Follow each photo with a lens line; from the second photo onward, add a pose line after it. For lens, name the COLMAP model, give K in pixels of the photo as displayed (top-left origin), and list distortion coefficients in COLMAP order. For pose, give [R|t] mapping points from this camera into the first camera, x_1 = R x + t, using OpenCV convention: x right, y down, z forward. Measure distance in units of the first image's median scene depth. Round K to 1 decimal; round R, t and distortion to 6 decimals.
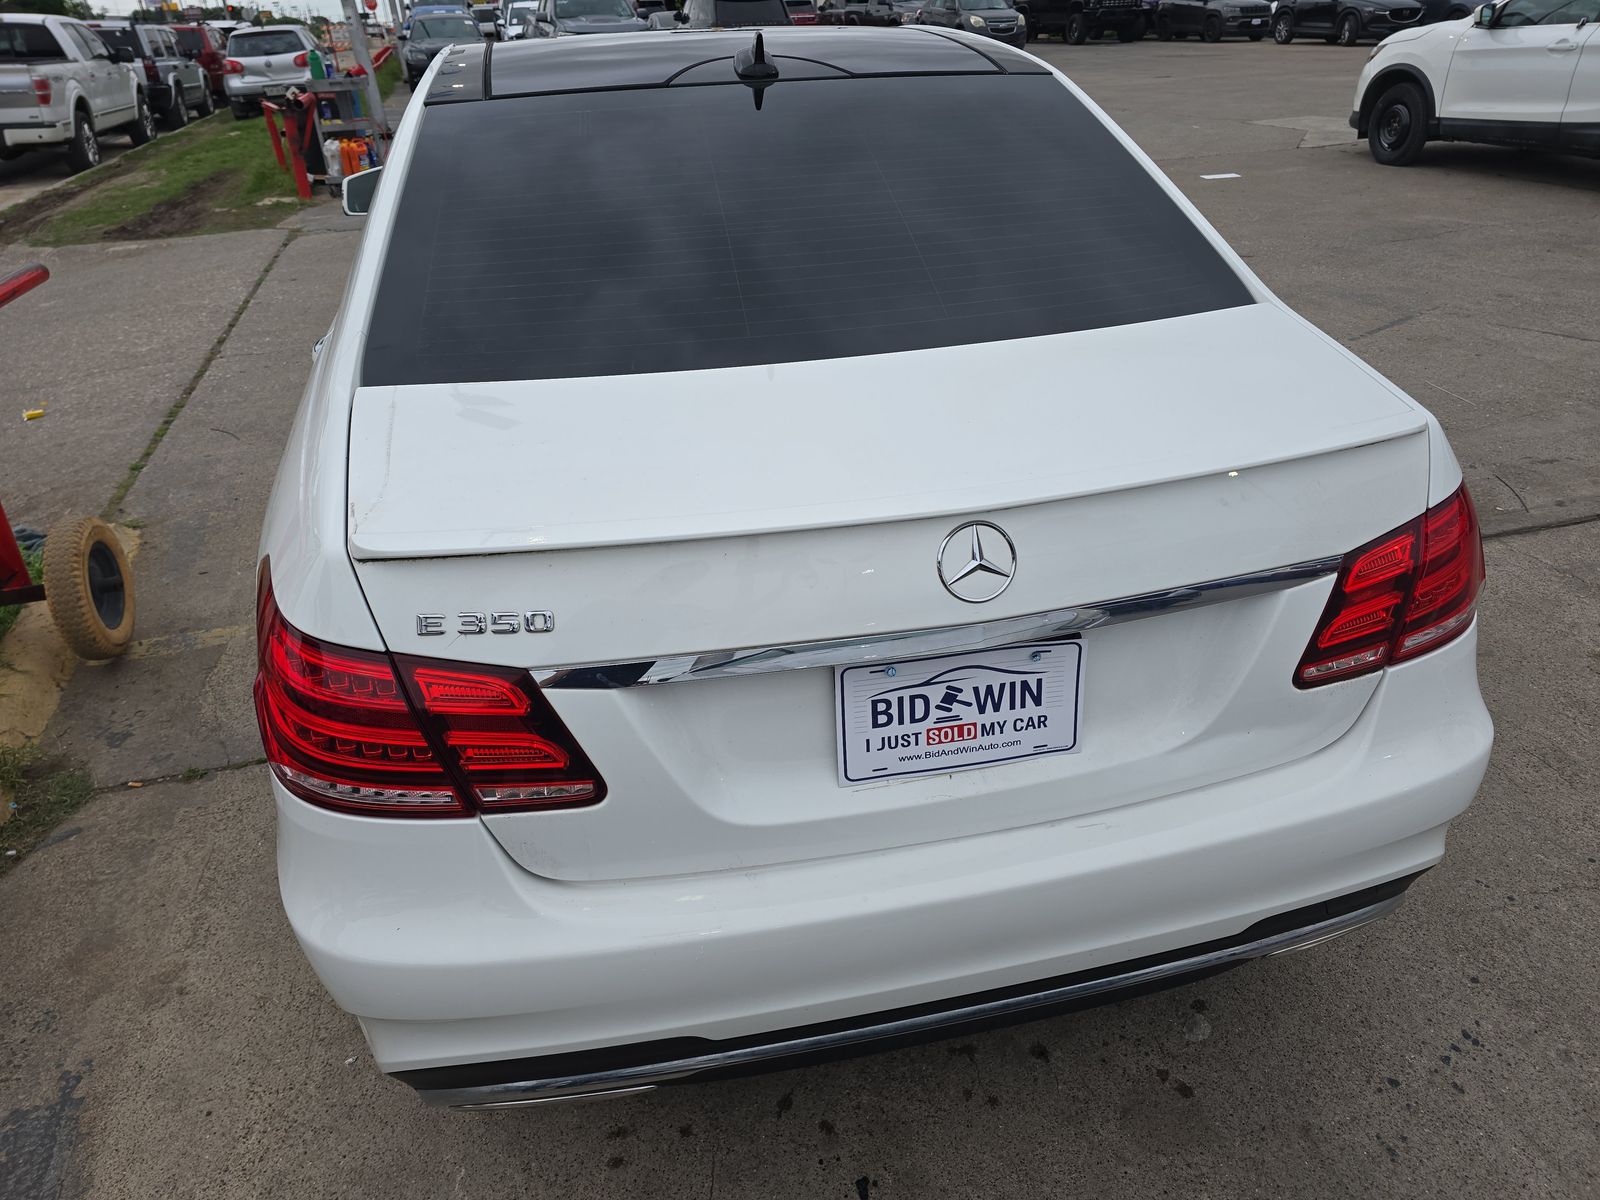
lens RADIAL K [[1076.9, 0, 803.8], [0, 1076.9, 600.4], [0, 0, 1]] dist [0.057109, -0.052623]
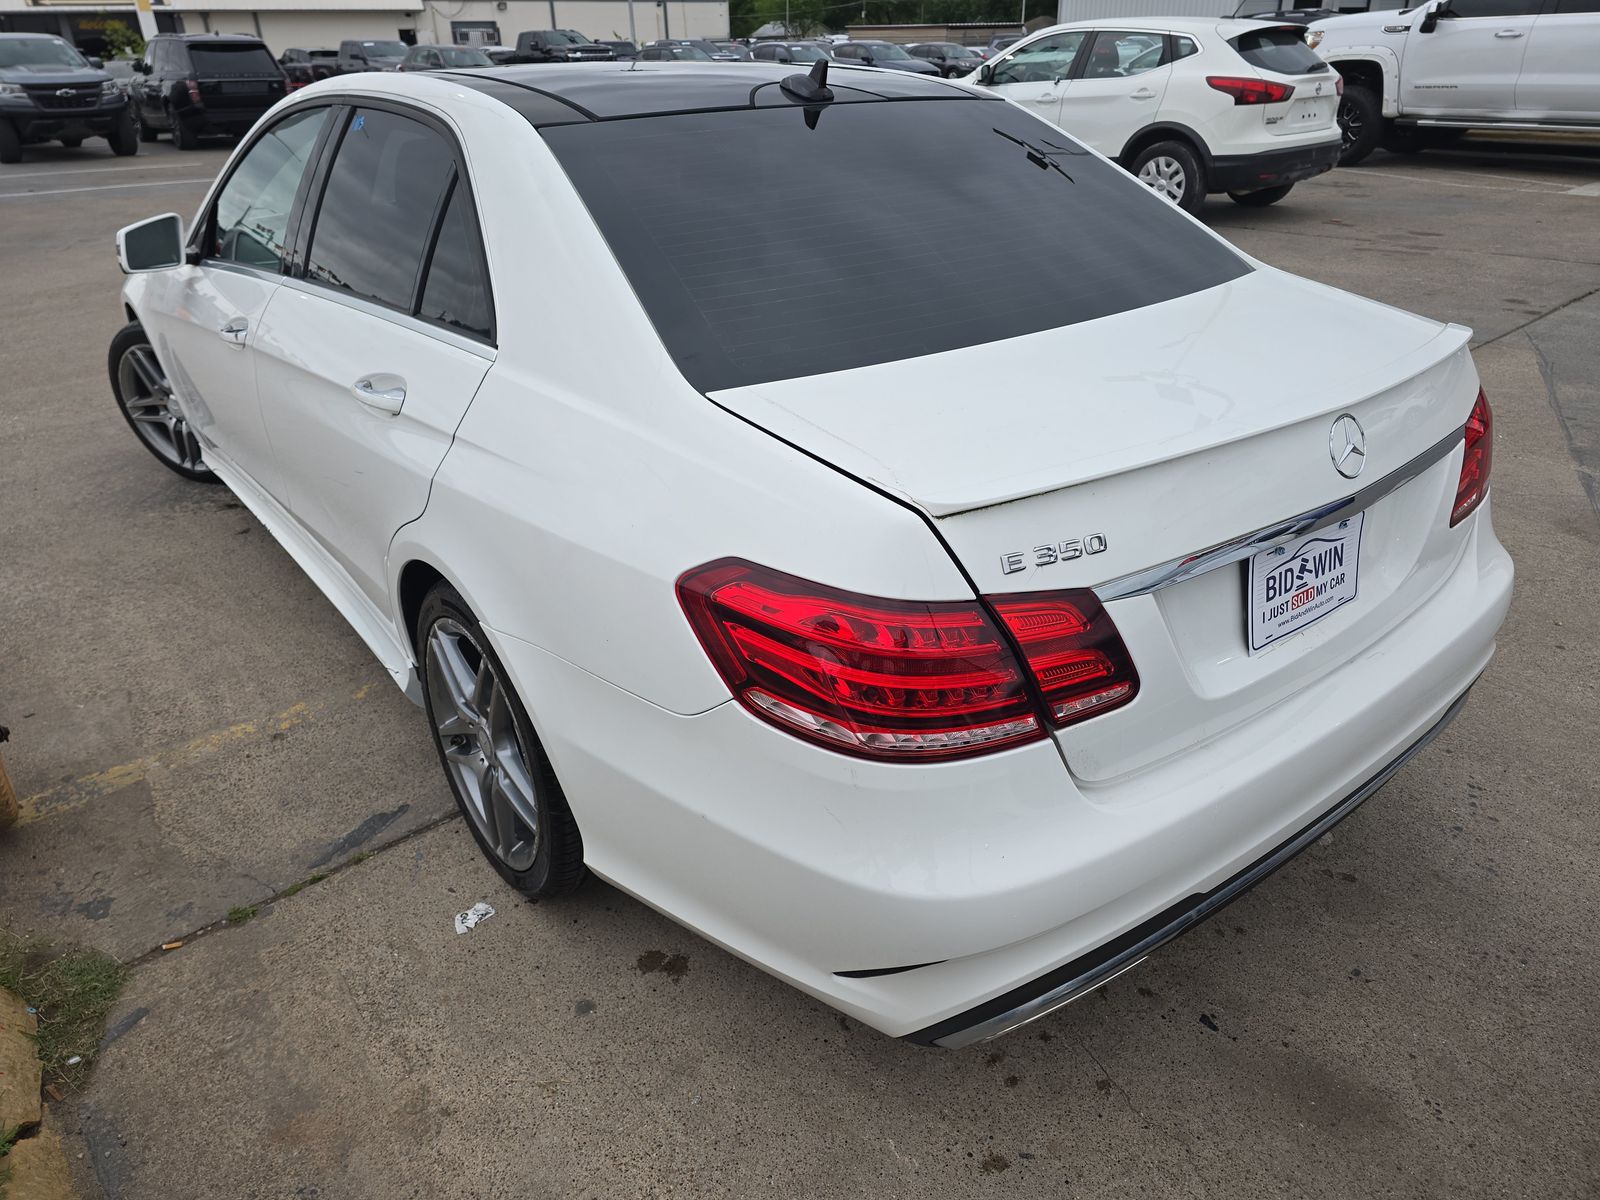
lens RADIAL K [[1076.9, 0, 803.8], [0, 1076.9, 600.4], [0, 0, 1]] dist [0.057109, -0.052623]
pose [[0.902755, -0.179257, 0.391026, -0.689867], [0.196527, 0.980489, -0.004237, 0.014726], [-0.382637, 0.080672, 0.920370, 0.052657]]
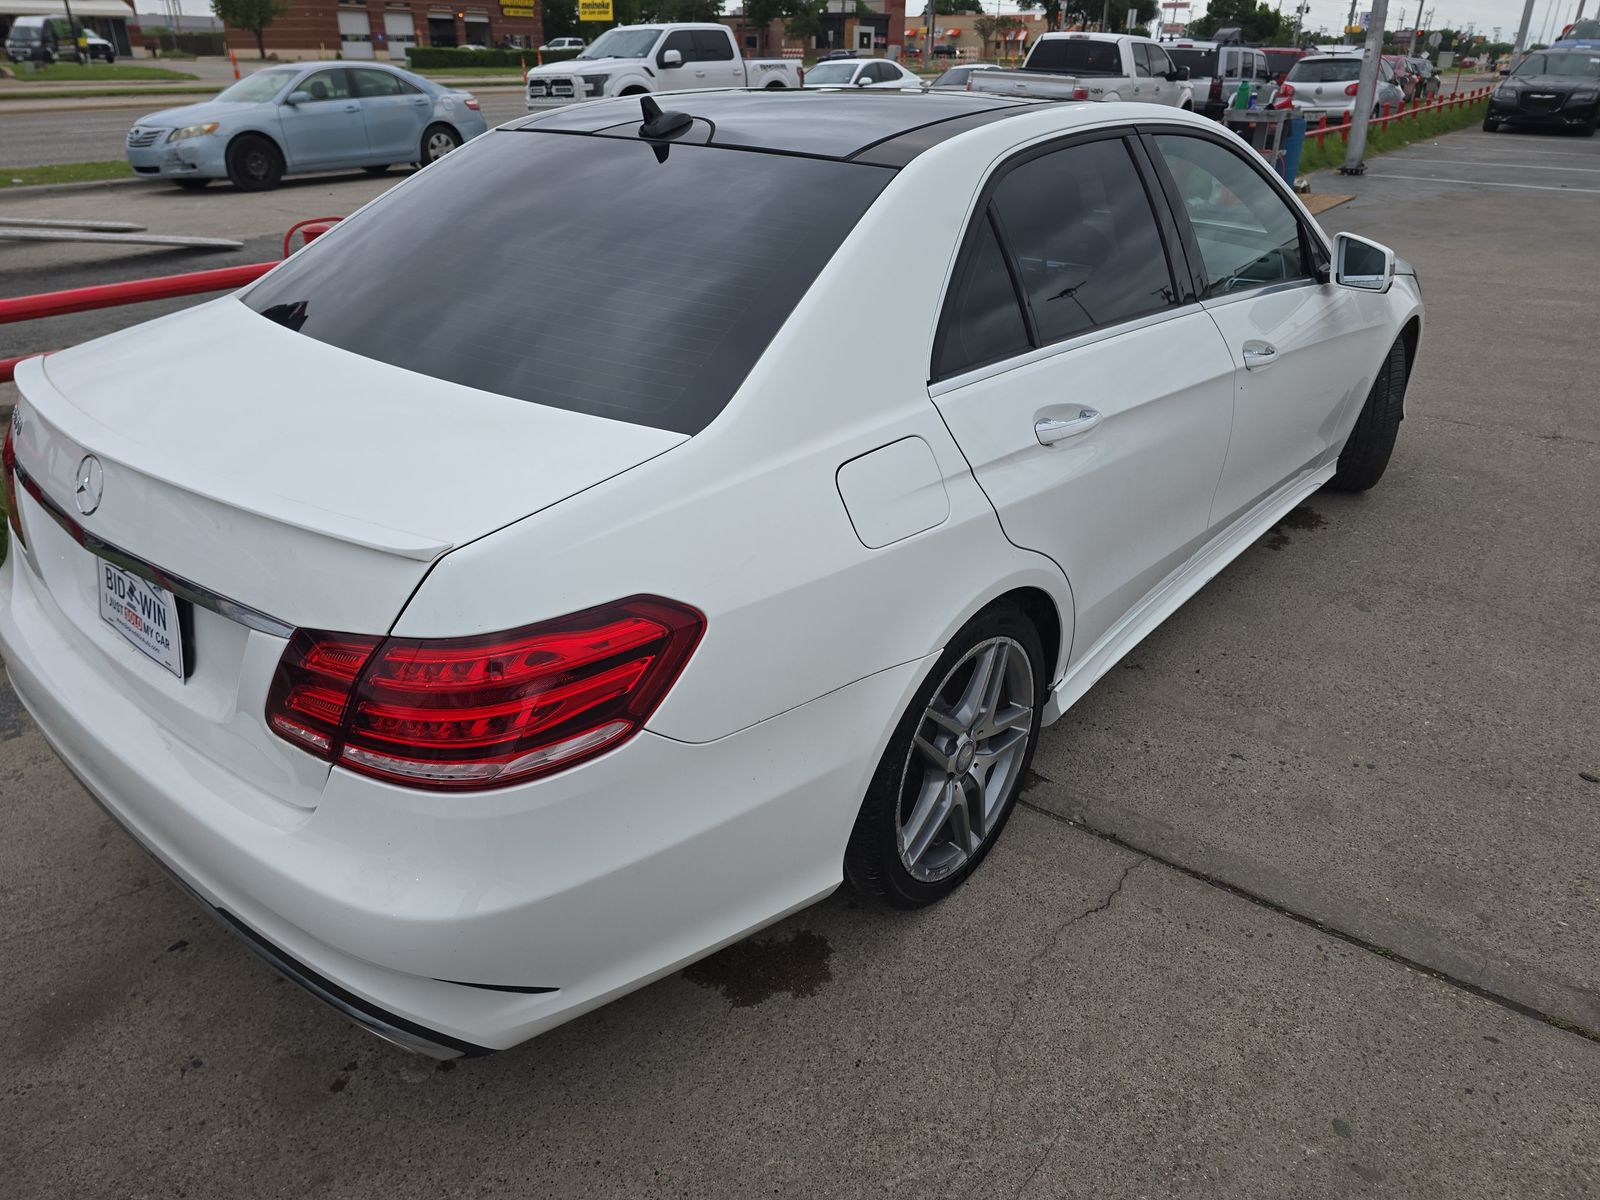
lens RADIAL K [[1076.9, 0, 803.8], [0, 1076.9, 600.4], [0, 0, 1]] dist [0.057109, -0.052623]
pose [[0.603888, 0.396082, -0.691693, 1.233980], [-0.406852, 0.899405, 0.159818, -0.354470], [0.685413, 0.184905, 0.704286, 0.488822]]
